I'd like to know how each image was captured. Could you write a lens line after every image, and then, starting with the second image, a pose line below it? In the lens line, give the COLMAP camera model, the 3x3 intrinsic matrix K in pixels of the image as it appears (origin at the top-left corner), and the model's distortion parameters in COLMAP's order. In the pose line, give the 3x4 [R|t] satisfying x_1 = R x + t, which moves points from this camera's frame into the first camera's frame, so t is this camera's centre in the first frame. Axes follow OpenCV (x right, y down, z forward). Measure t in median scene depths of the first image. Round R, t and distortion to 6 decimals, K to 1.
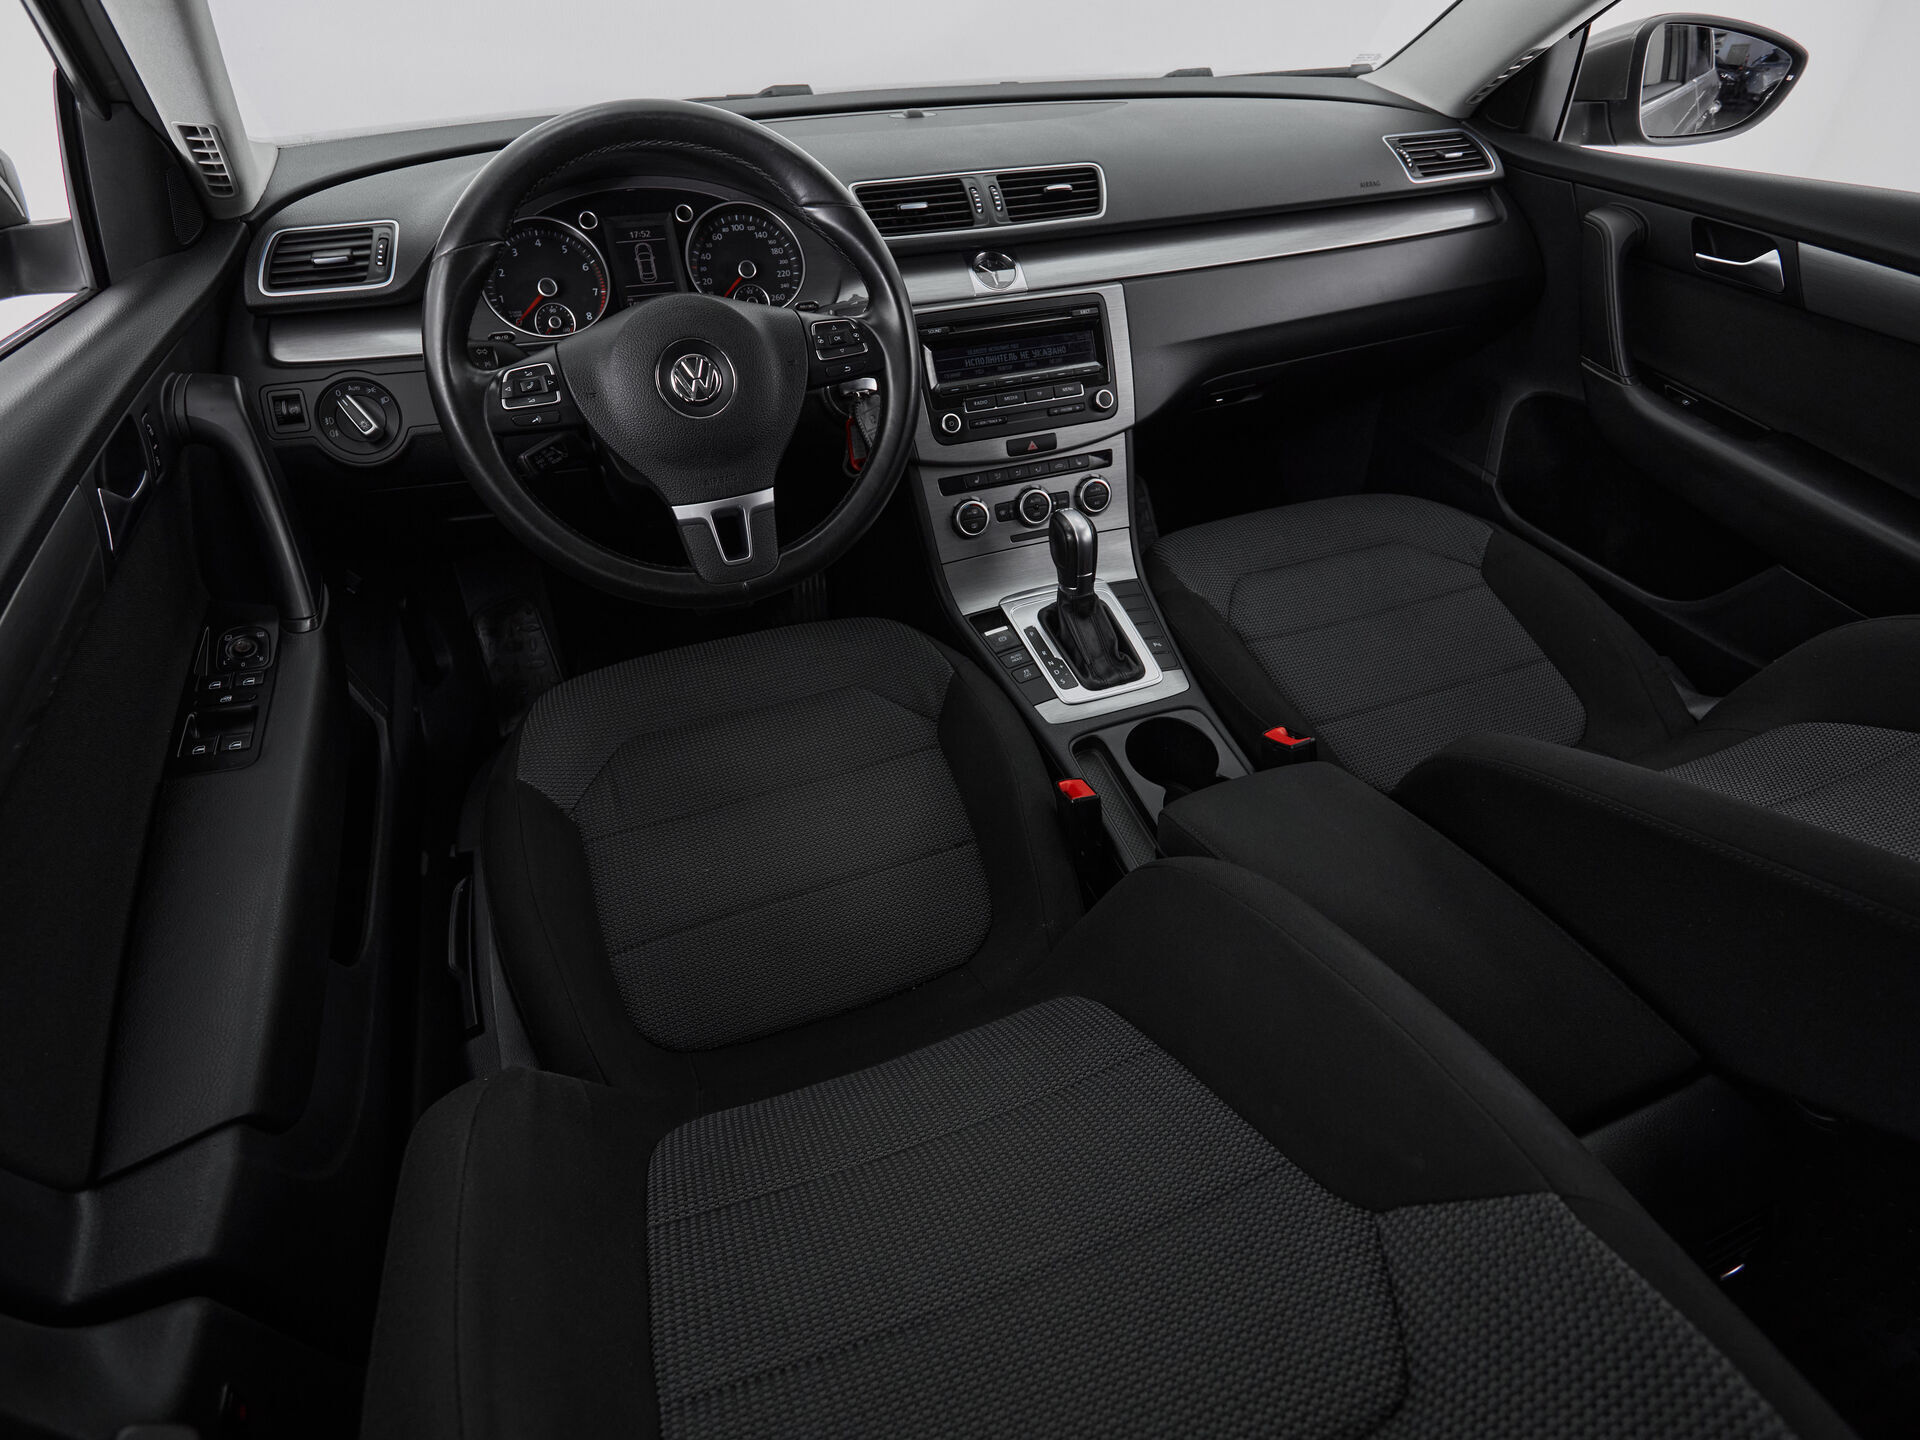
lens RADIAL K [[1024.0, 0, 951.6], [0, 1024.0, 716.1], [0, 0, 1]] dist [0.001924, -0.004097]
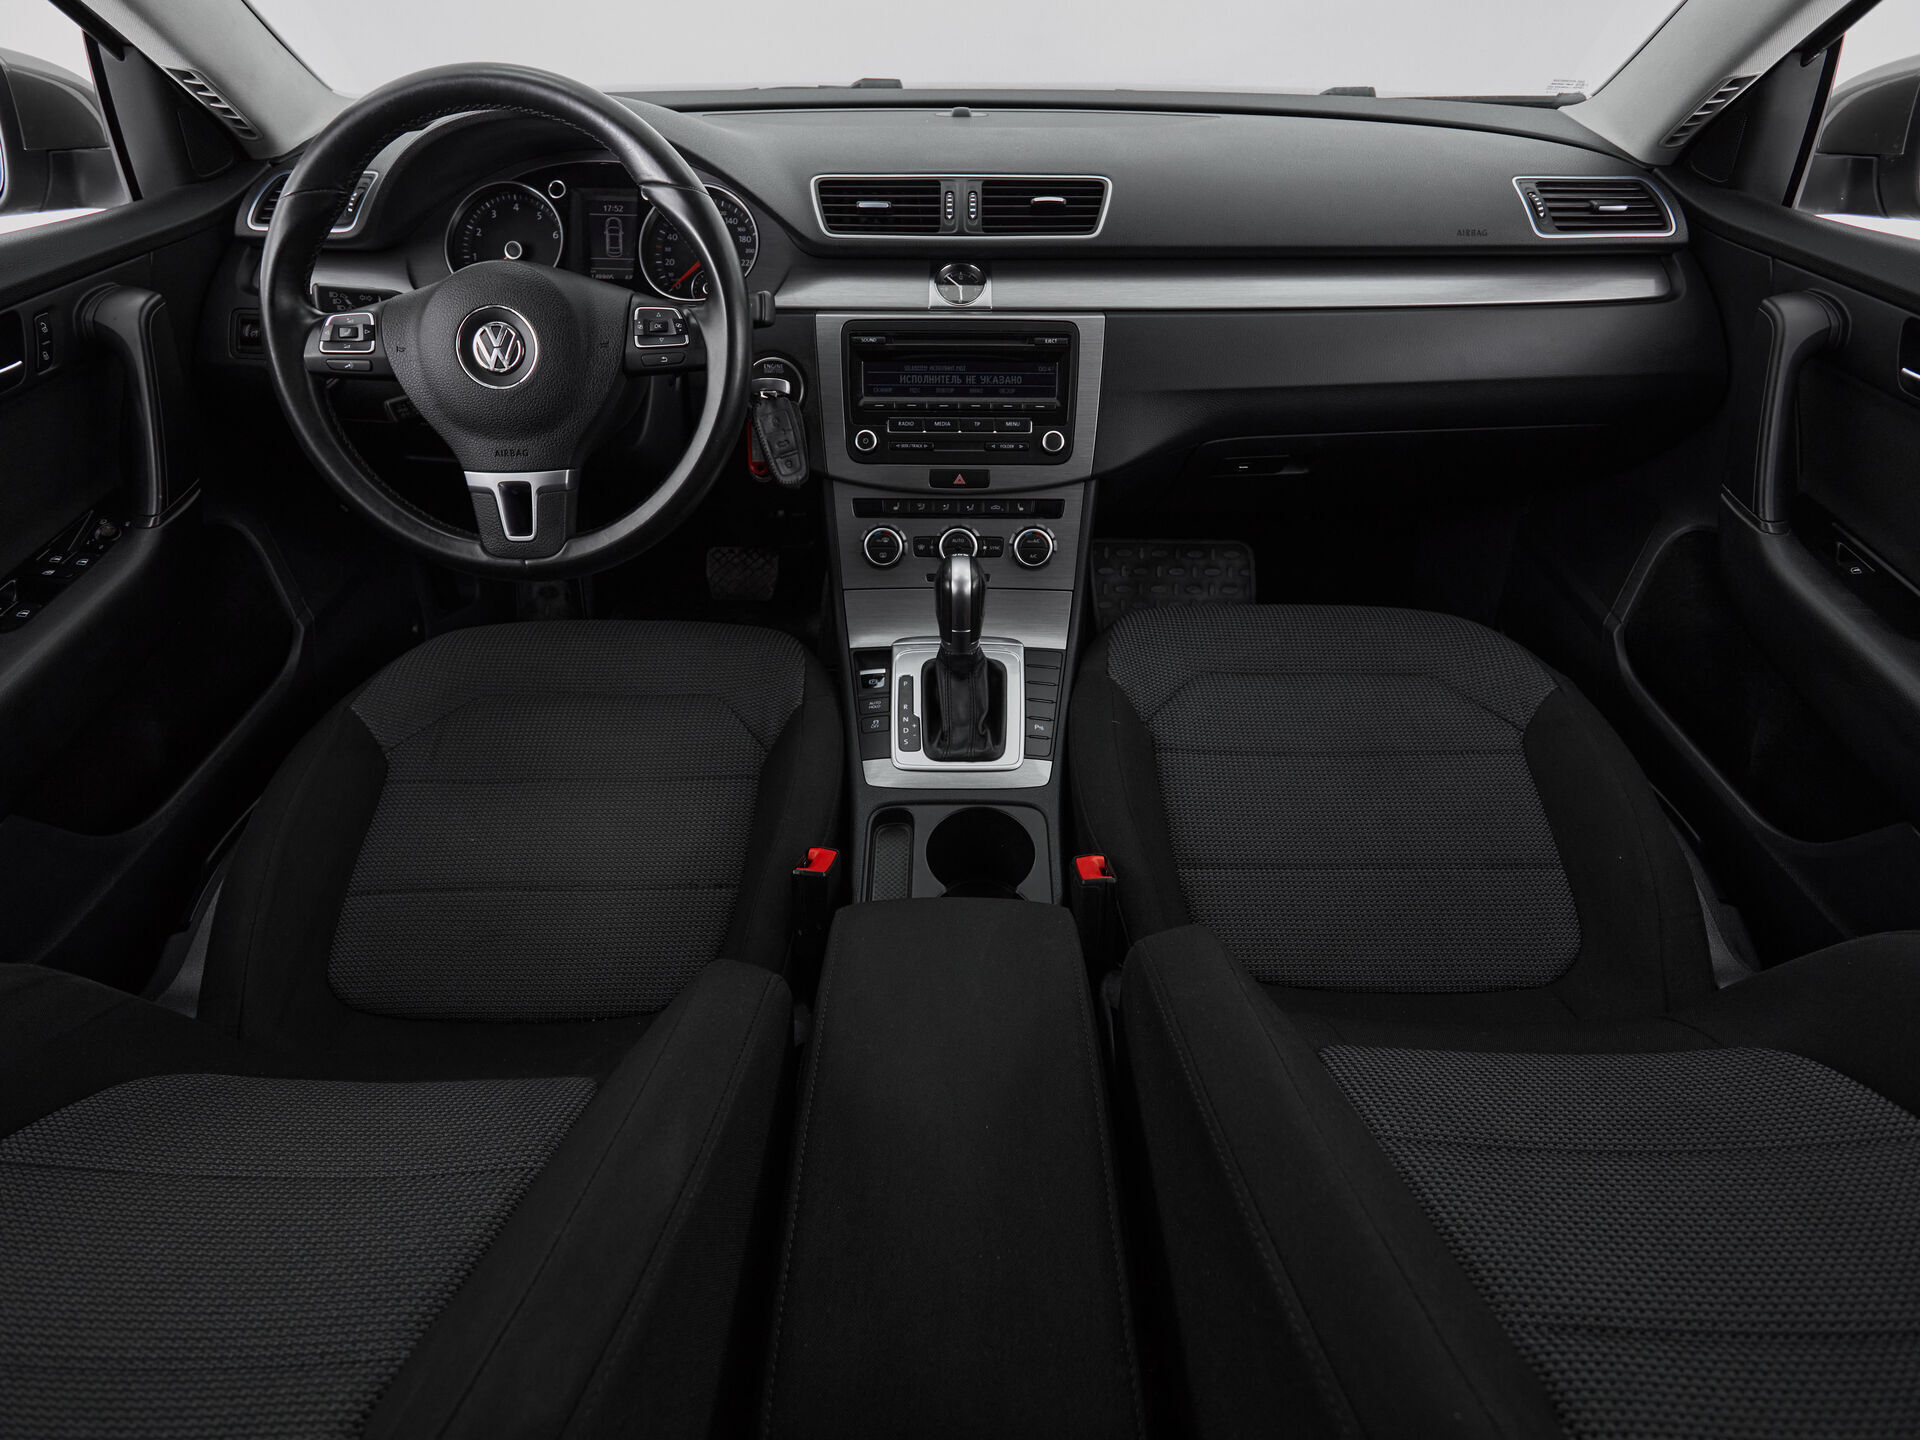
lens RADIAL K [[1024.0, 0, 952.0], [0, 1024.0, 715.5], [0, 0, 1]] dist [0.001924, -0.004097]
pose [[0.930039, 0.228107, -0.288089, 0.386218], [-0.233266, 0.972268, 0.016780, -0.078192], [0.283928, 0.051596, 0.957457, 0.151940]]
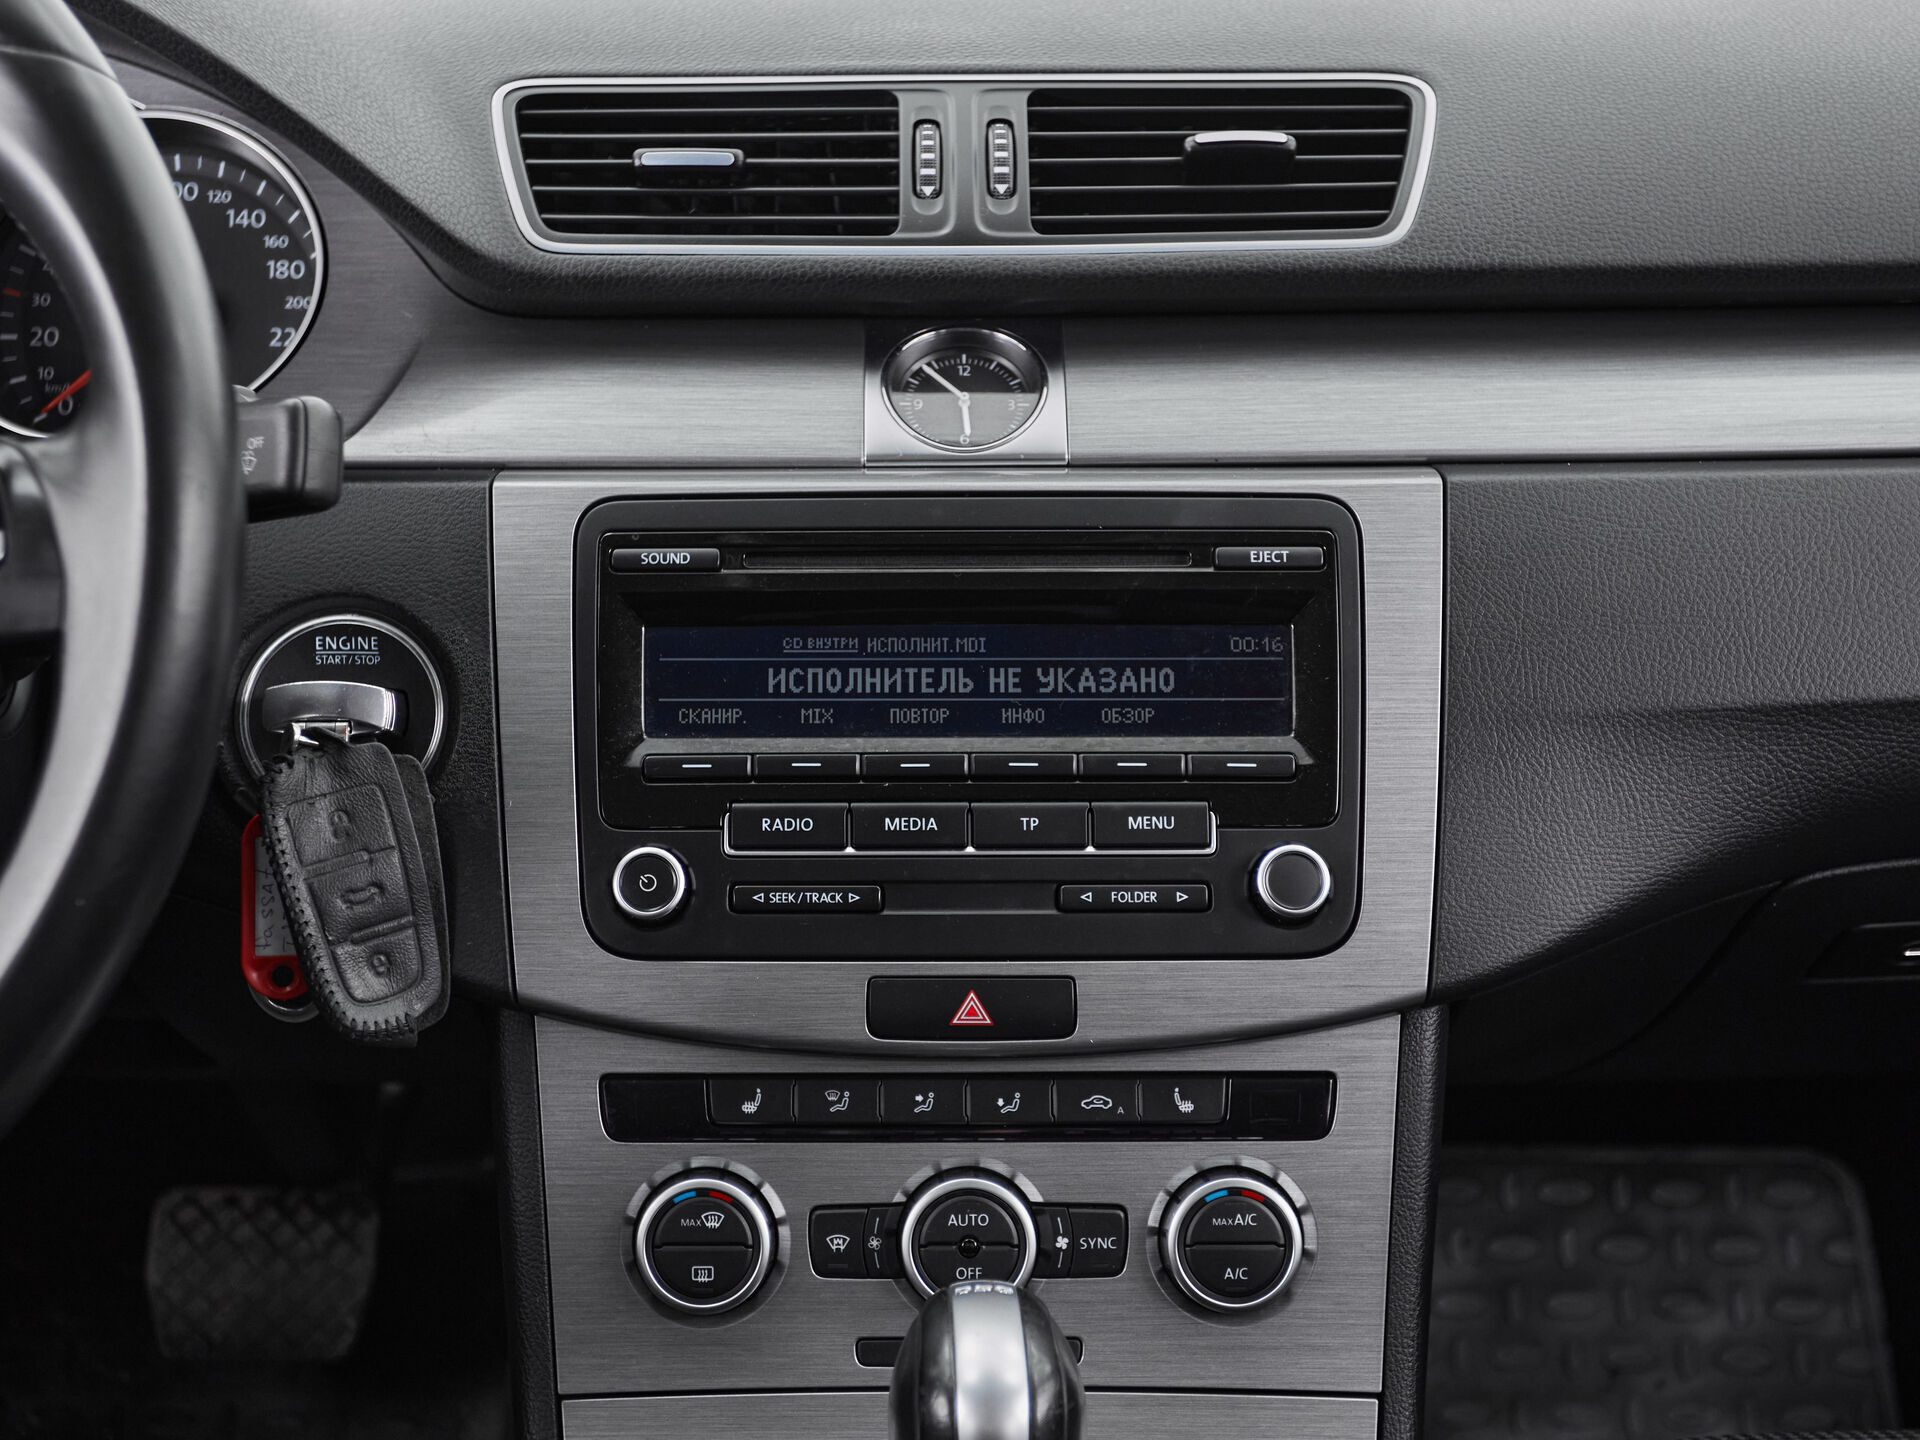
lens RADIAL K [[2586.9, 0, 881.3], [0, 2586.9, 717.4], [0, 0, 1]] dist [0.034478, 0.000000]
pose [[0.930185, 0.123493, -0.345695, 0.280211], [-0.226583, 0.934067, -0.276006, -0.150451], [0.288818, 0.335065, 0.896837, 0.389502]]
